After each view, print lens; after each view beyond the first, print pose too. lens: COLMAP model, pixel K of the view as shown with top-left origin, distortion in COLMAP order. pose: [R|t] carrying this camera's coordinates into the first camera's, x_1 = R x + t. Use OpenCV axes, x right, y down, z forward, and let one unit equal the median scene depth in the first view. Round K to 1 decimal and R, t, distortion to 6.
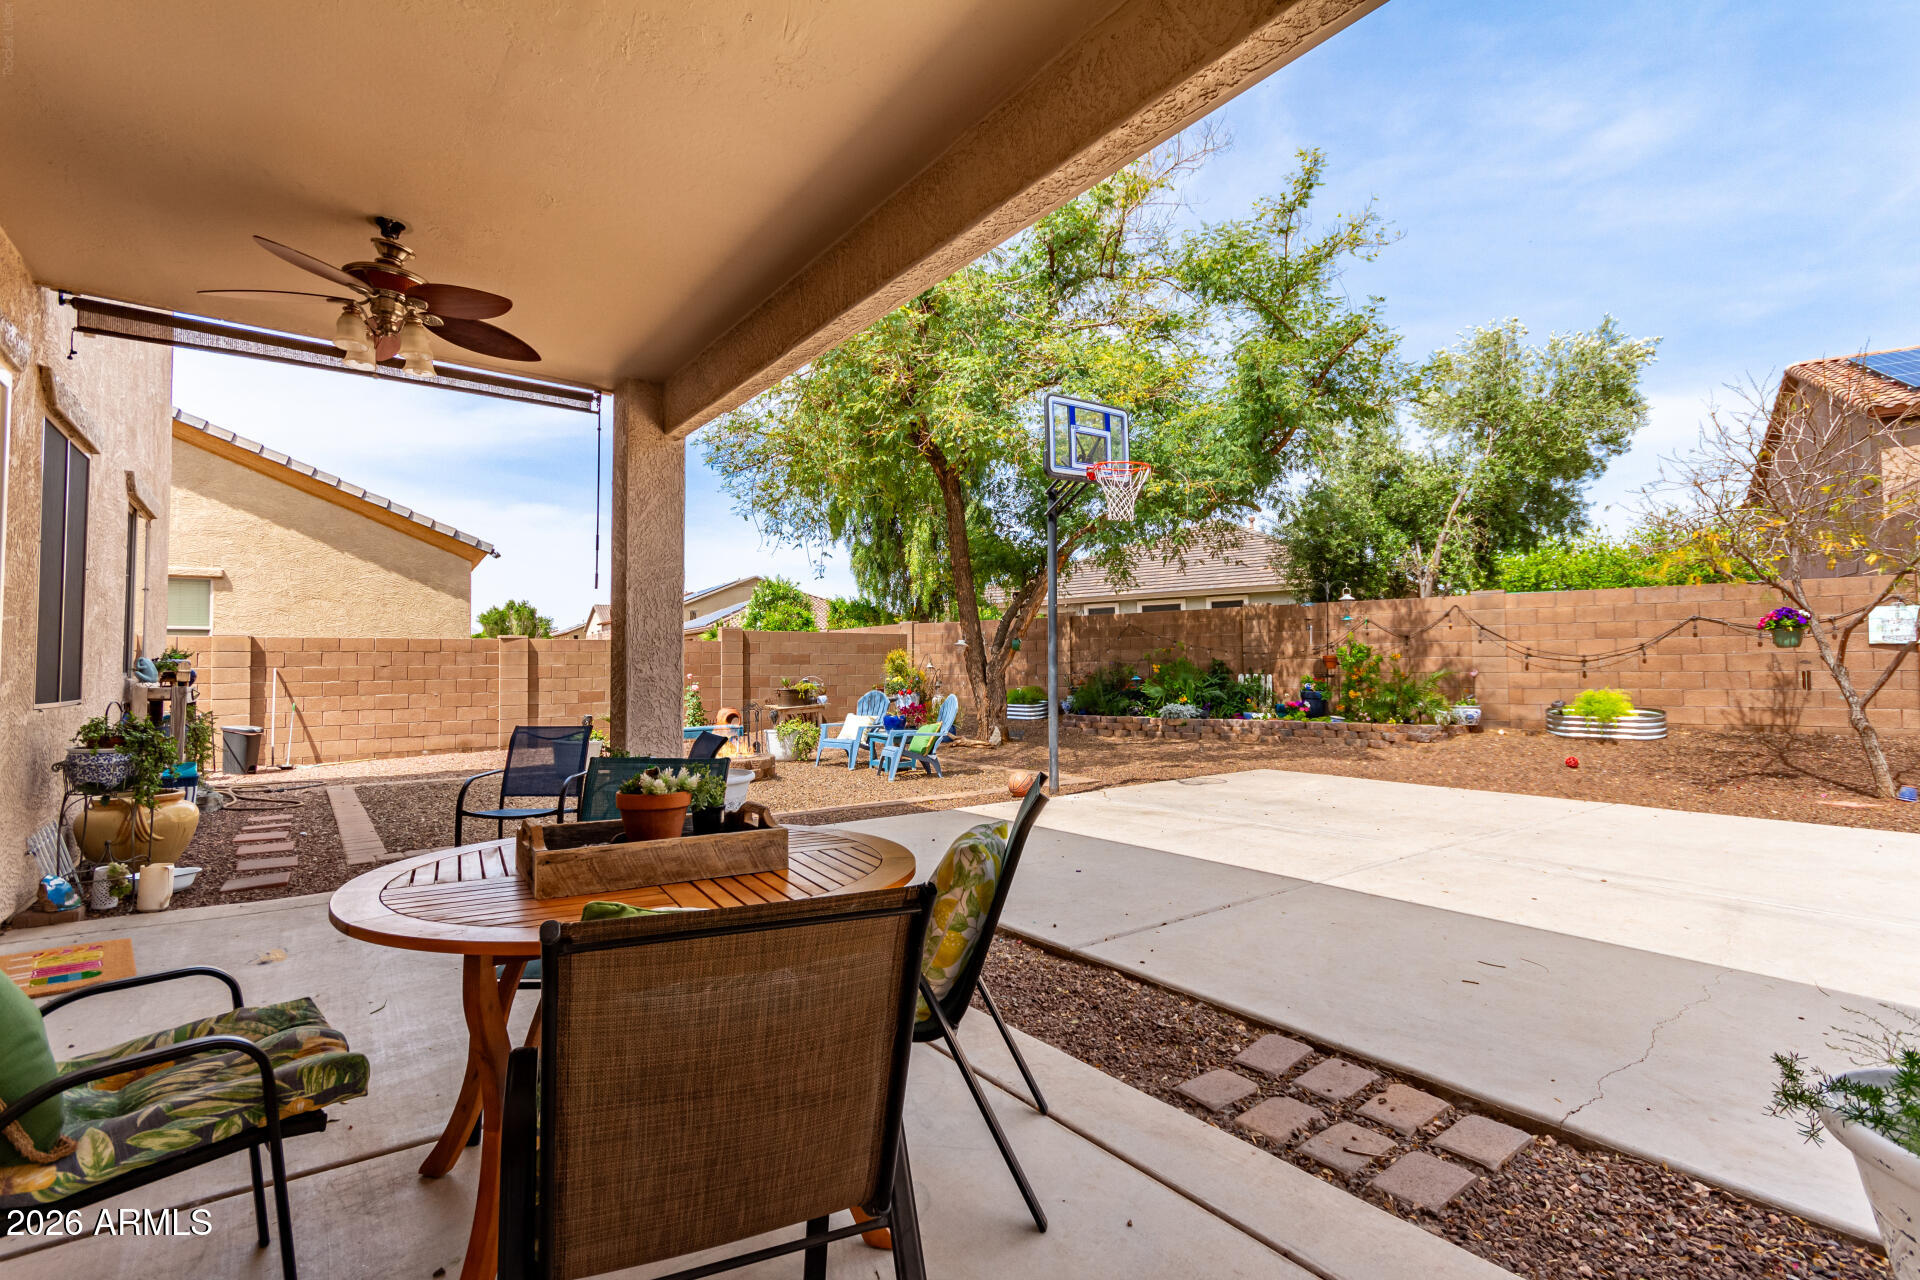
lens RADIAL K [[889.7, 0, 966.3], [0, 889.7, 661.3], [0, 0, 1]] dist [0.007846, 0.000747]
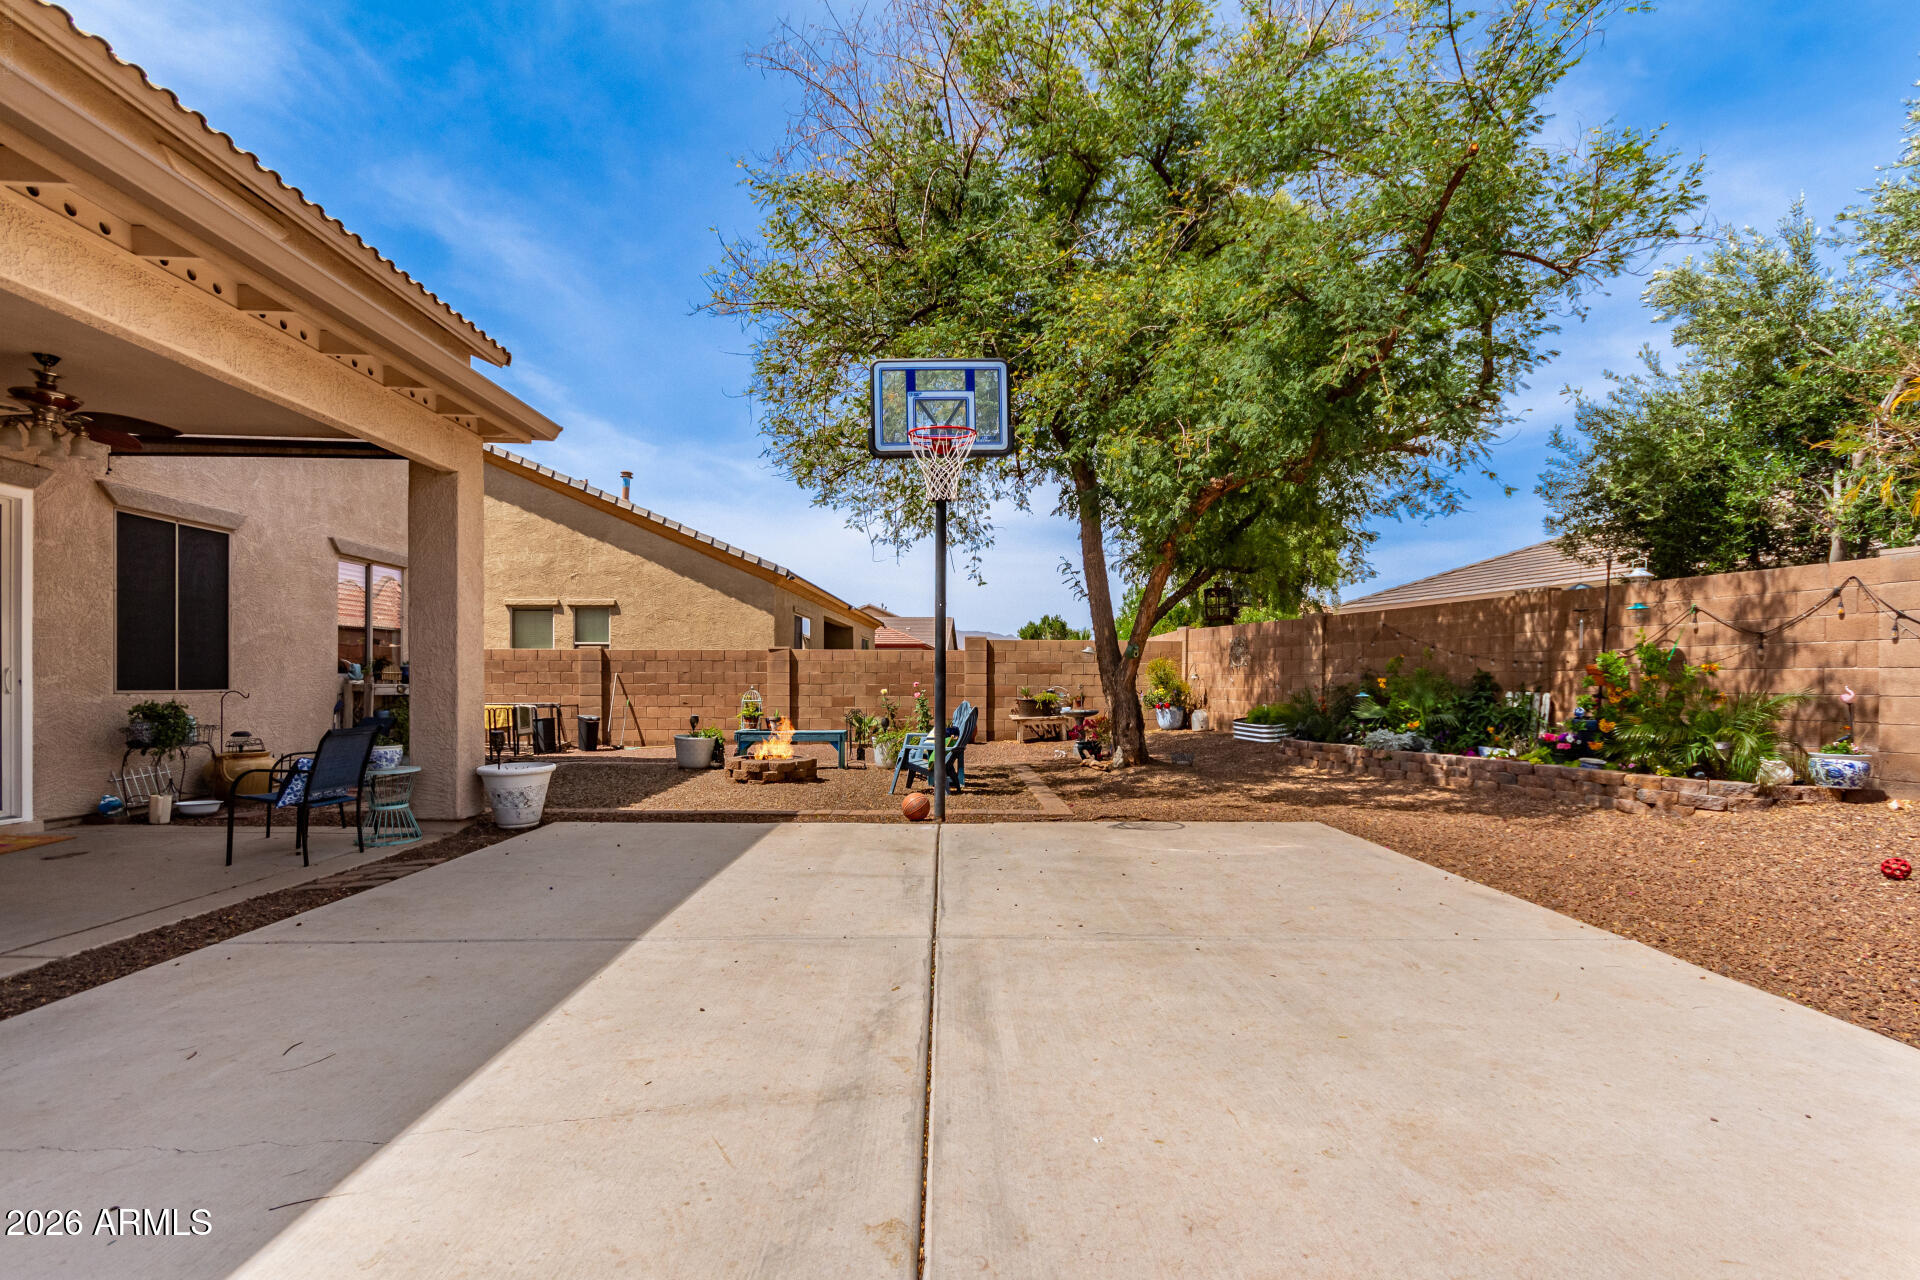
lens RADIAL K [[914.6, 0, 972.1], [0, 914.6, 703.4], [0, 0, 1]] dist [0.004099, 0.000683]
pose [[0.813776, 0.026090, -0.580592, 0.402683], [-0.006729, 0.999348, 0.035476, 0.000828], [0.581139, -0.024963, 0.813421, 0.183453]]
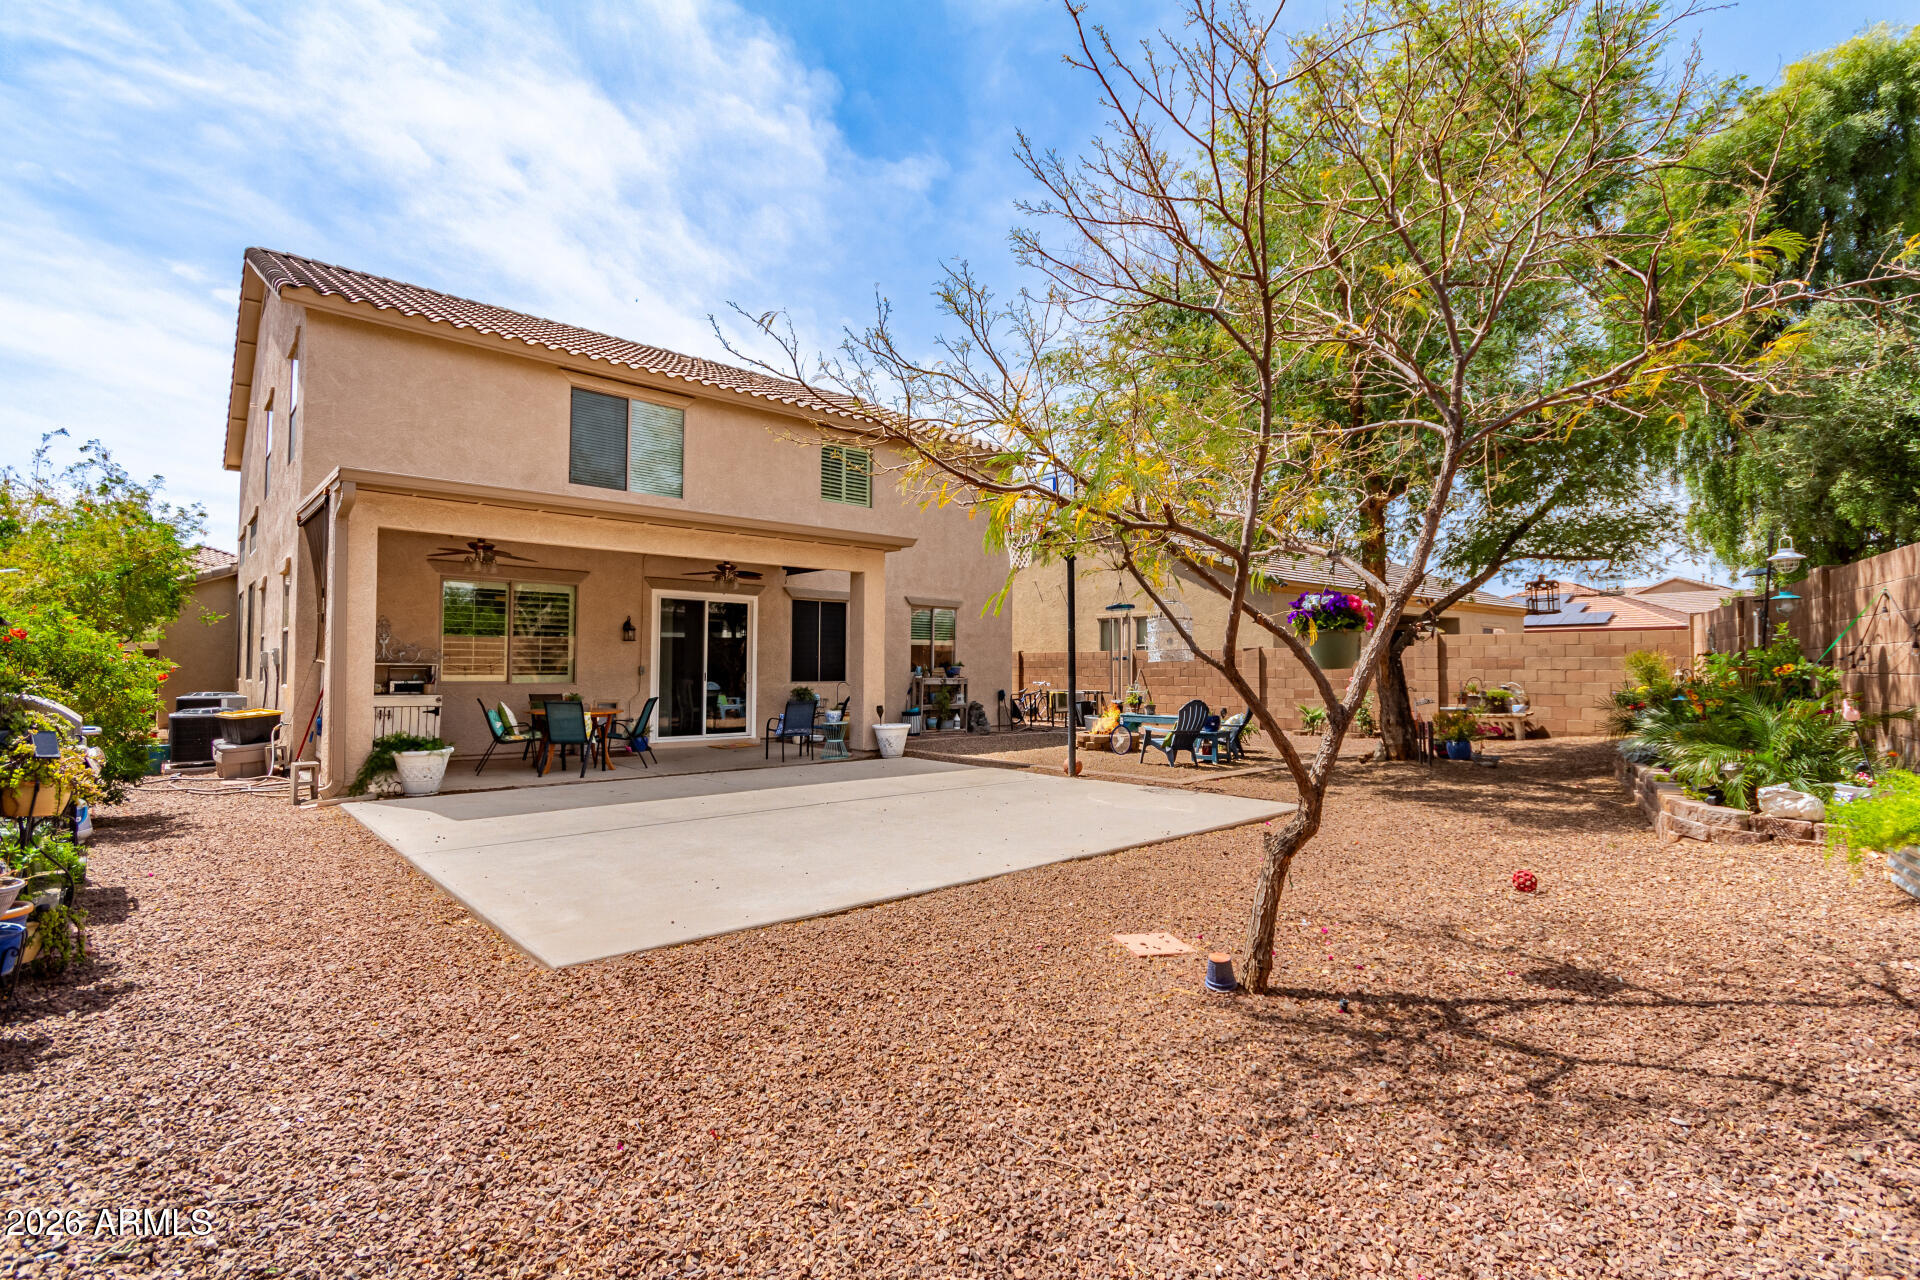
lens RADIAL K [[889.7, 0, 966.3], [0, 889.7, 661.3], [0, 0, 1]] dist [0.007846, 0.000747]
pose [[0.101648, 0.002923, -0.994816, 0.836480], [0.004992, 0.999982, 0.003448, -0.013499], [0.994808, -0.005316, 0.101631, 0.443415]]
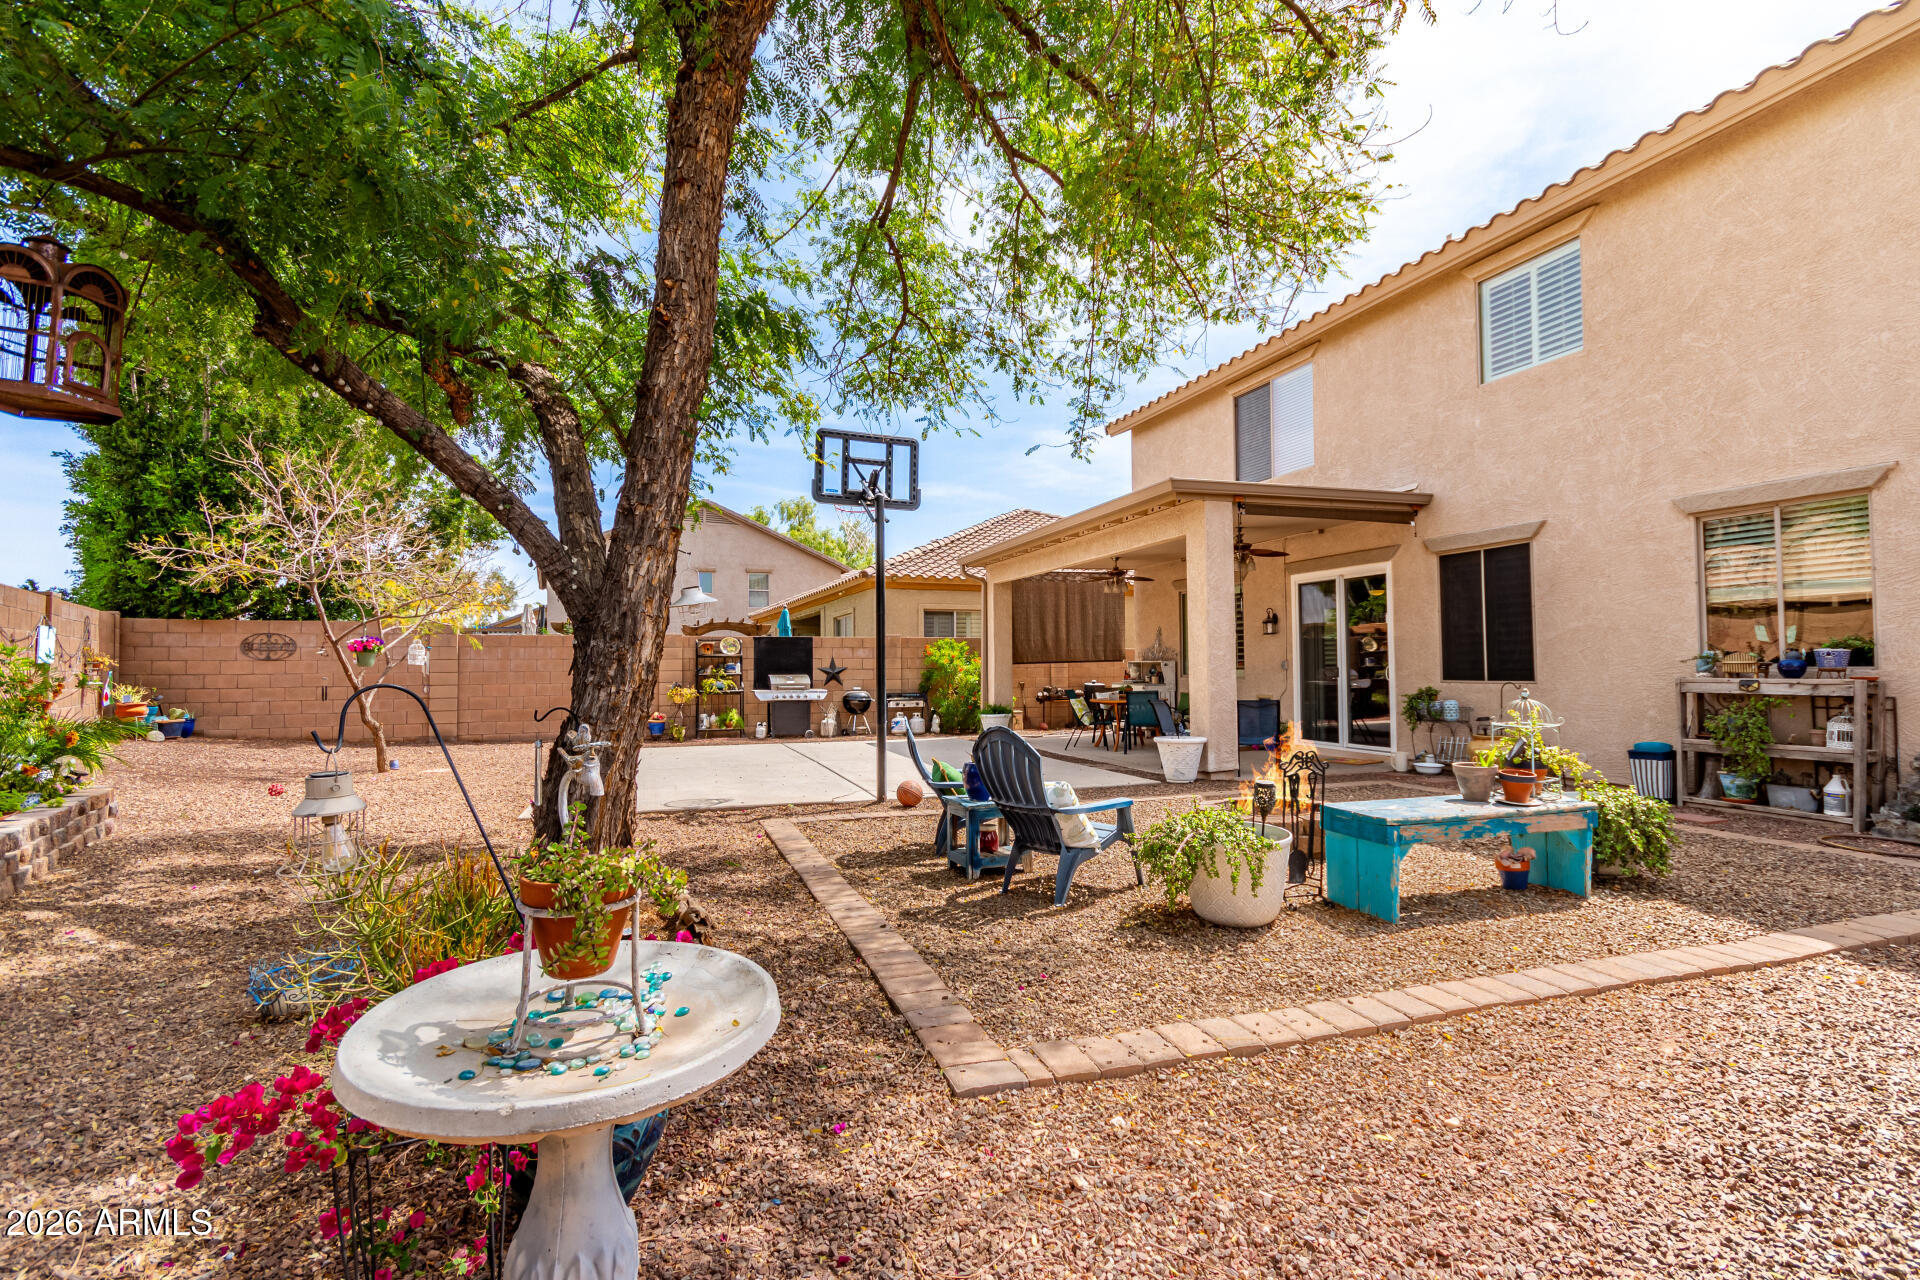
lens RADIAL K [[889.7, 0, 966.3], [0, 889.7, 661.3], [0, 0, 1]] dist [0.007846, 0.000747]
pose [[-0.952062, 0.019089, 0.305309, -0.180289], [0.013304, 0.999691, -0.021016, 0.010477], [-0.305616, -0.015946, -0.952021, 1.188426]]
